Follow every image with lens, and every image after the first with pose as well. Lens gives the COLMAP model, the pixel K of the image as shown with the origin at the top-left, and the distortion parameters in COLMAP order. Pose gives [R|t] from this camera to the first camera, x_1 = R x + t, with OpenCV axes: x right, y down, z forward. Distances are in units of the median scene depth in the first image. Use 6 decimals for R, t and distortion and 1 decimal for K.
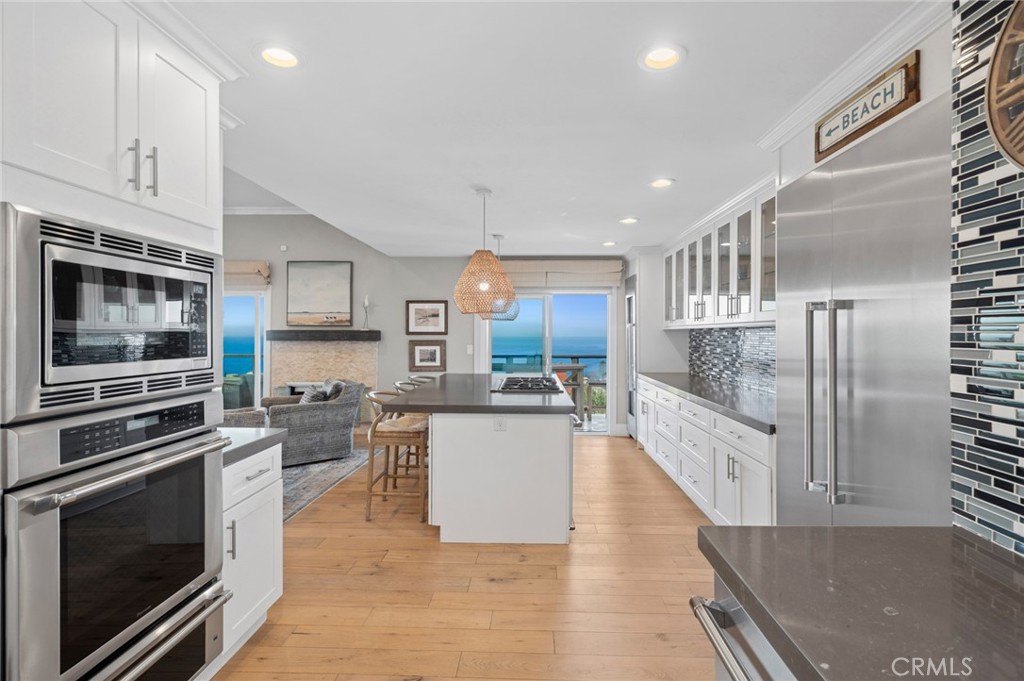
lens RADIAL K [[484.8, 0, 511.8], [0, 484.8, 335.5], [0, 0, 1]] dist [0.003206, -0.000275]
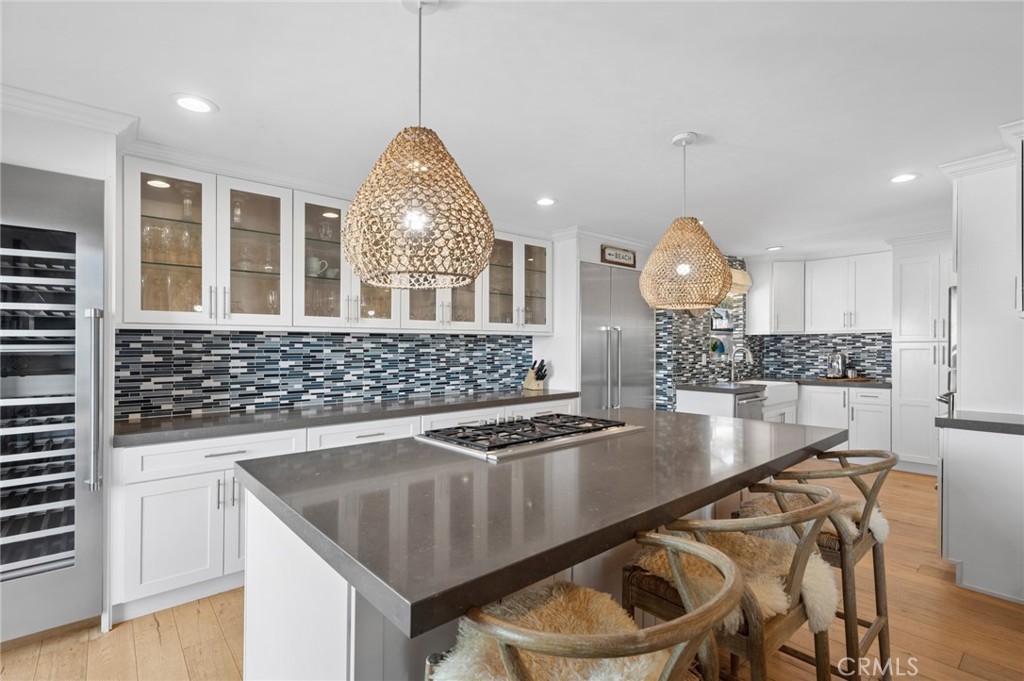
lens RADIAL K [[484.8, 0, 511.0], [0, 484.8, 343.9], [0, 0, 1]] dist [0.003206, -0.000275]
pose [[-0.688793, 0.004609, 0.724944, -0.254763], [0.006419, 0.999979, -0.000259, 0.003447], [-0.724930, 0.004475, -0.688808, 1.064201]]
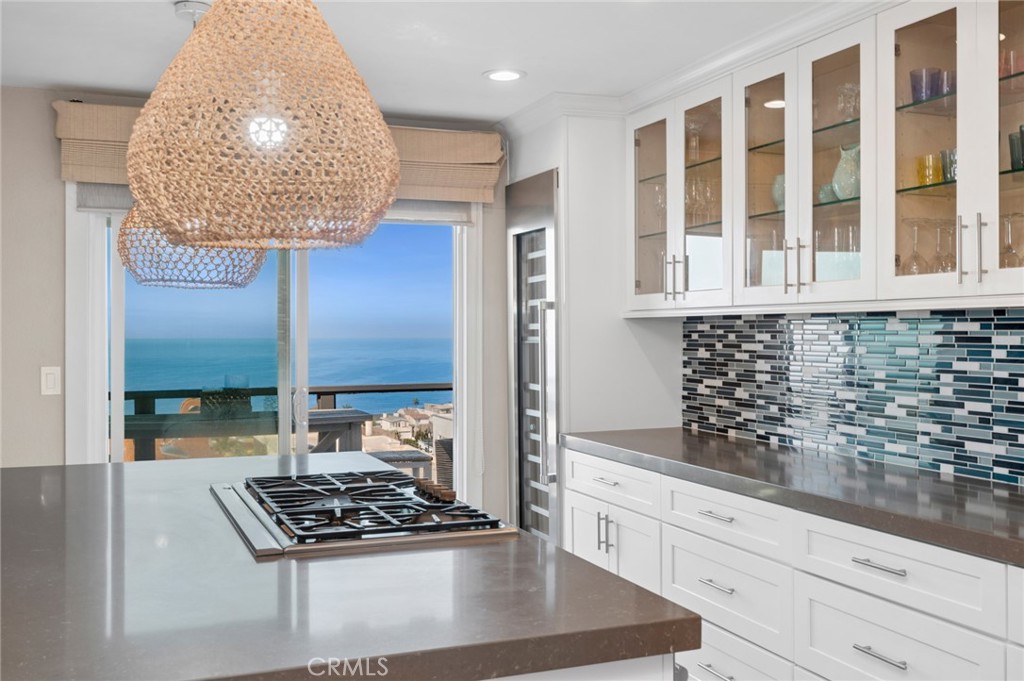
lens RADIAL K [[1033.5, 0, 513.1], [0, 1033.5, 337.9], [0, 0, 1]] dist [0.072598, 0.000000]
pose [[0.912547, -0.006099, 0.408926, -0.103229], [0.005146, 0.999981, 0.003431, 0.000152], [-0.408939, -0.001026, 0.912561, 0.298314]]
